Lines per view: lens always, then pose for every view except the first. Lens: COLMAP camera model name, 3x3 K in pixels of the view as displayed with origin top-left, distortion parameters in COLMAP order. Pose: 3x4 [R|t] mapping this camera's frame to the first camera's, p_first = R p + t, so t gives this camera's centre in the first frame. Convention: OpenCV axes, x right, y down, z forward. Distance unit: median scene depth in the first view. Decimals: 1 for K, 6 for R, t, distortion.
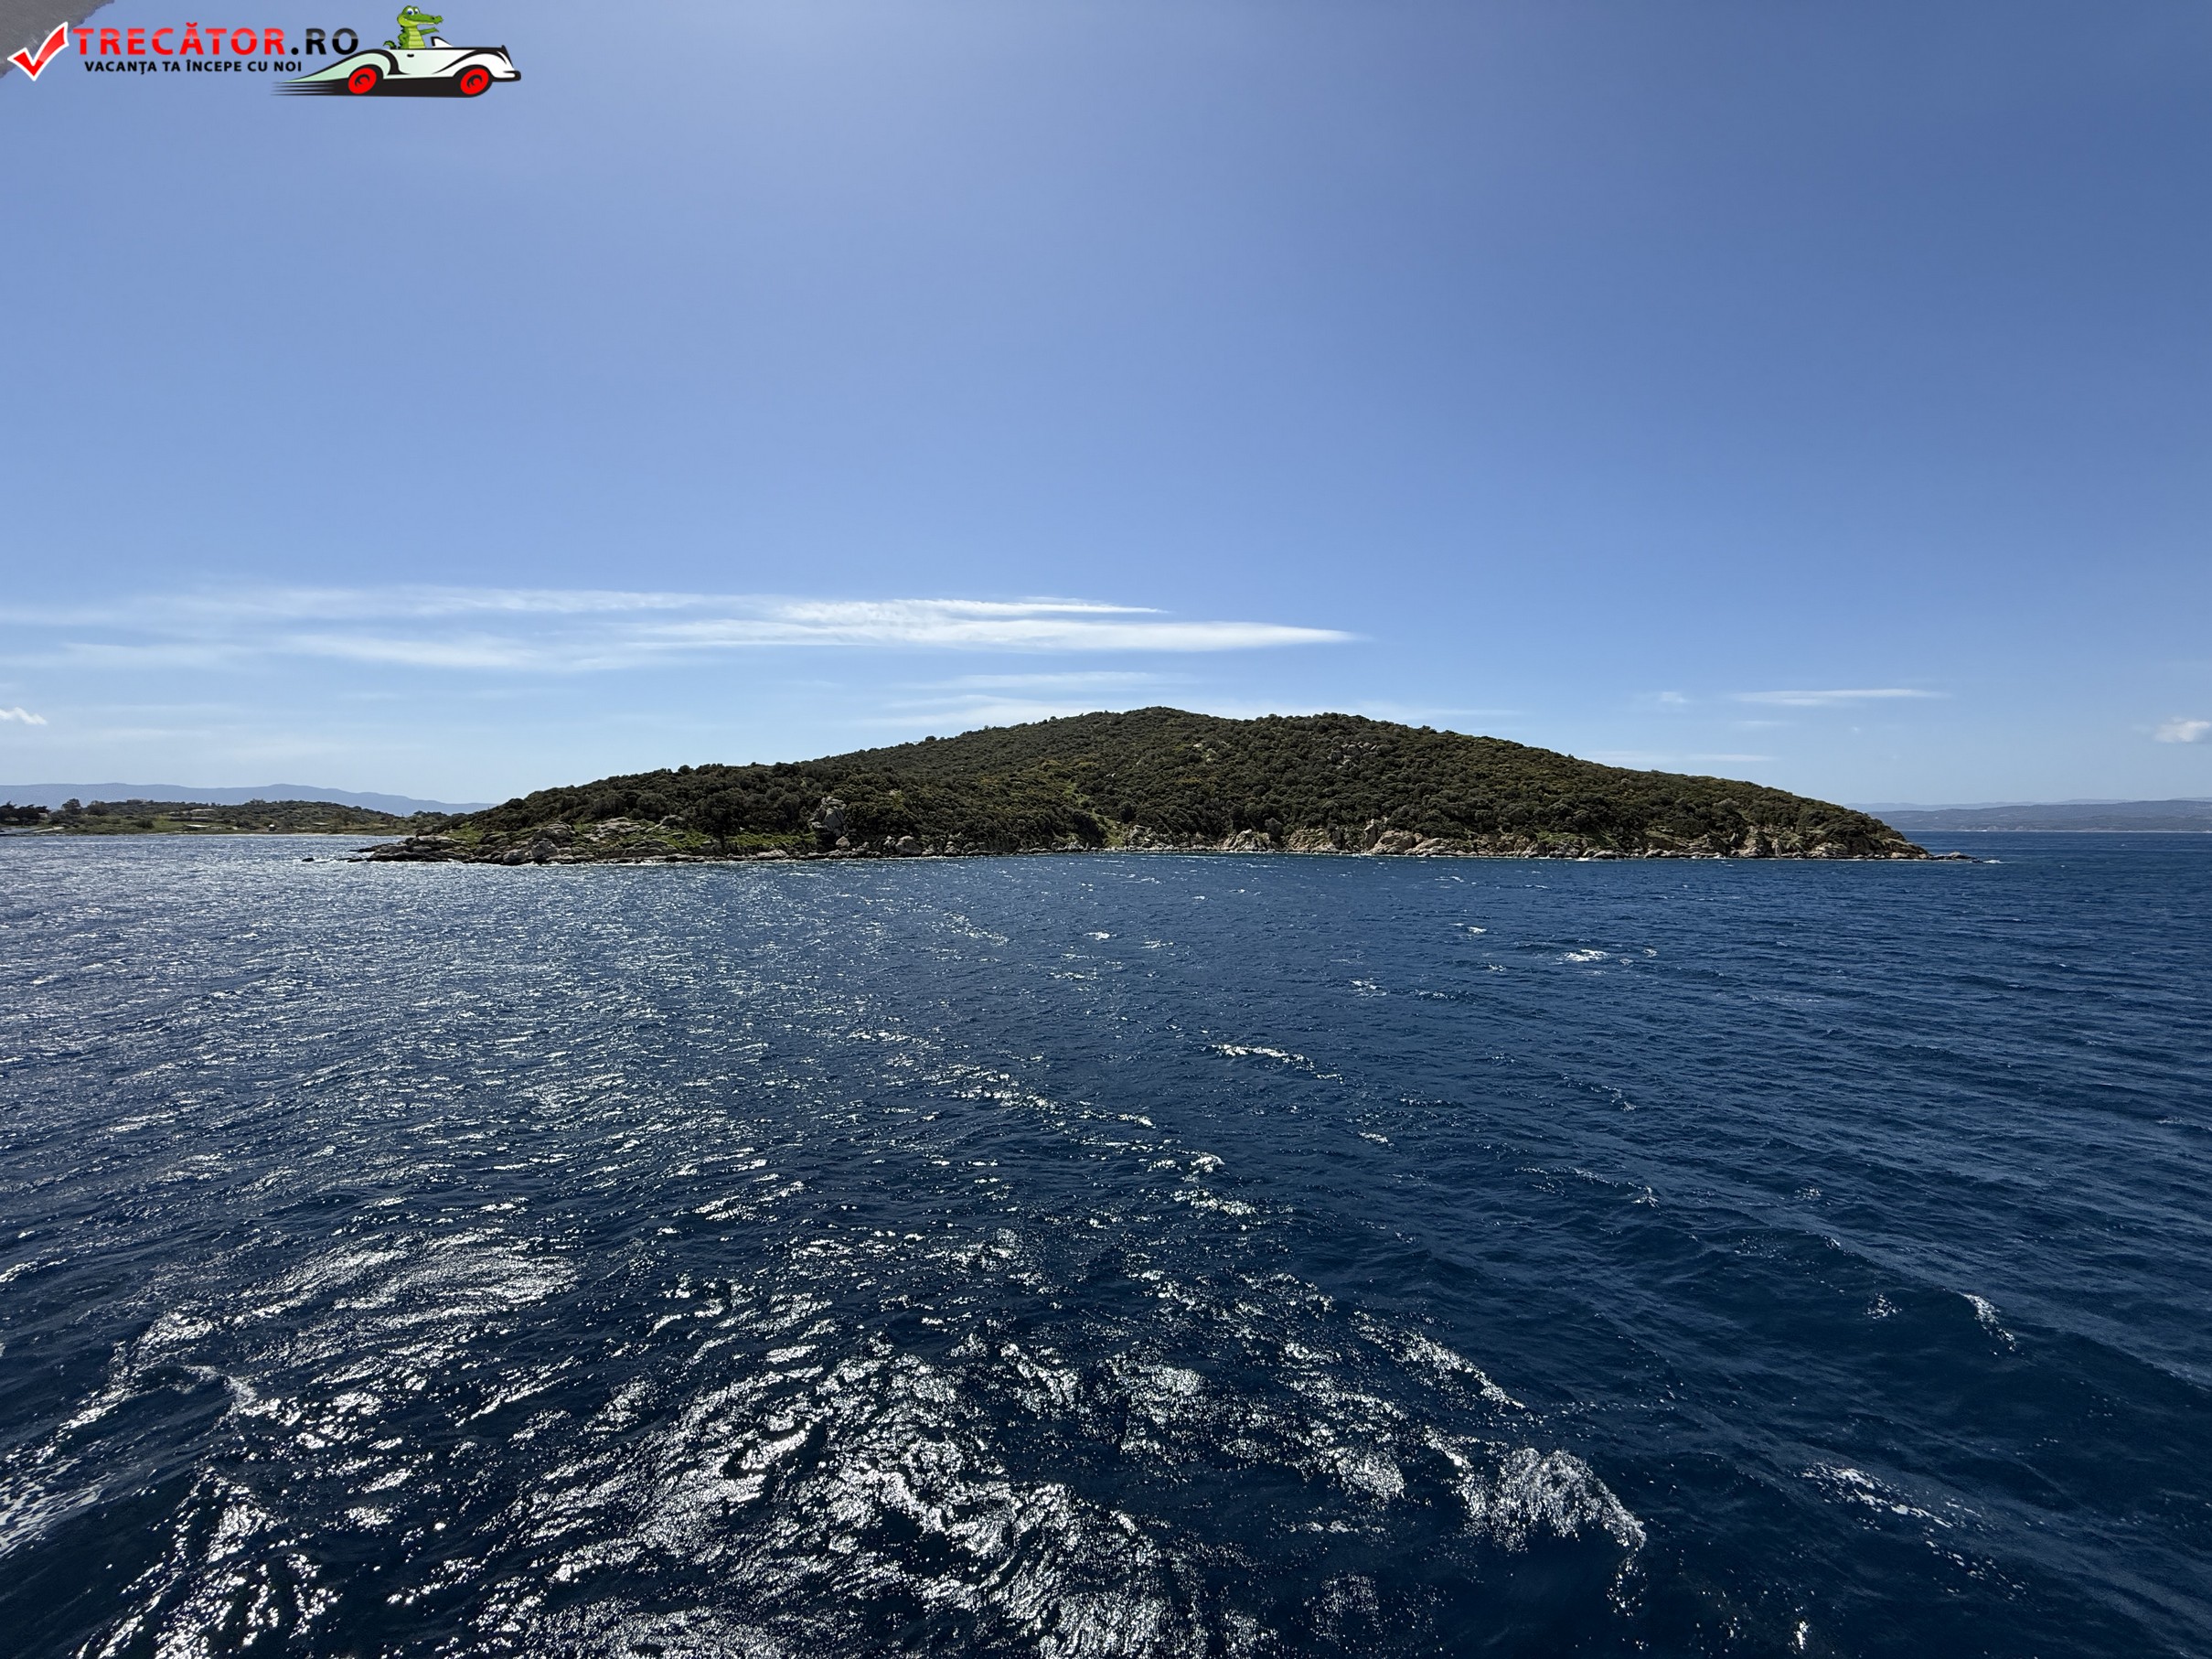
lens RADIAL K [[898.4, 0, 1123.1], [0, 898.4, 837.4], [0, 0, 1]] dist [-0.000249, 0.000155]
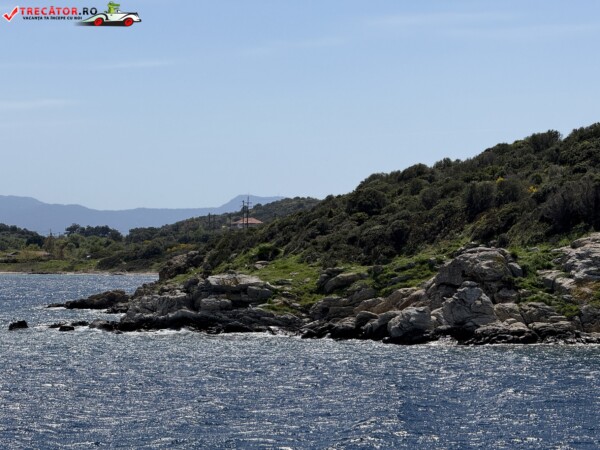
lens RADIAL K [[2102.5, 0, 299.3], [0, 2102.5, 223.9], [0, 0, 1]] dist [0.233876, 0.000000]
pose [[0.859832, -0.014269, -0.510377, -0.190542], [0.002232, 0.999705, -0.024190, -0.001607], [0.510572, 0.019661, 0.859610, 0.099027]]
